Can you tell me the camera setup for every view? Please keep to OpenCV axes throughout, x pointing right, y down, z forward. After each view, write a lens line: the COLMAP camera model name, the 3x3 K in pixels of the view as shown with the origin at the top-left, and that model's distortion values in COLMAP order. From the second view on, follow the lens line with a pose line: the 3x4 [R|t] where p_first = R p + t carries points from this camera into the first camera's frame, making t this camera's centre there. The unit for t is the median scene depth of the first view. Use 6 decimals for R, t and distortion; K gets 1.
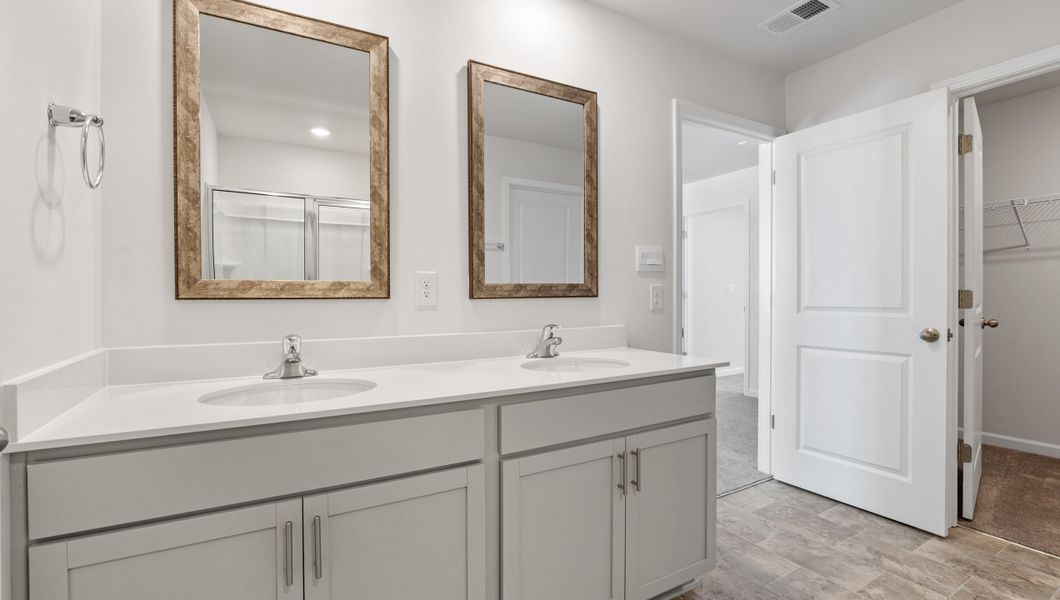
lens RADIAL K [[468.0, 0, 532.0], [0, 468.0, 301.6], [0, 0, 1]] dist [-0.014183, -0.000116]
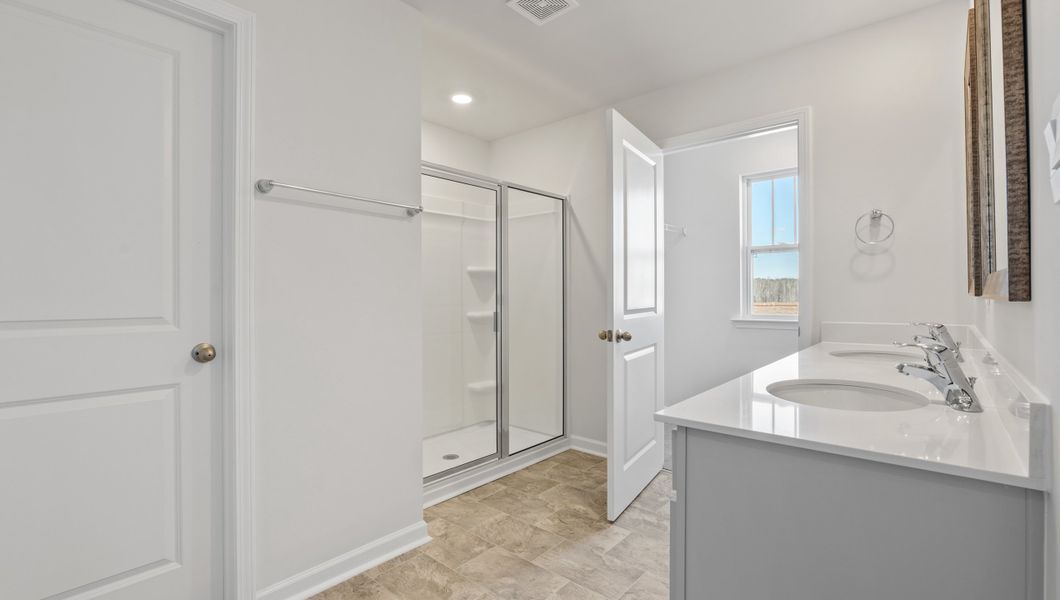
lens RADIAL K [[468.0, 0, 532.0], [0, 468.0, 301.6], [0, 0, 1]] dist [-0.014183, -0.000116]
pose [[-0.945282, 0.002259, -0.326248, 0.924513], [-0.002183, 0.999910, 0.013248, -0.020468], [0.326248, 0.013235, -0.945191, 2.092144]]
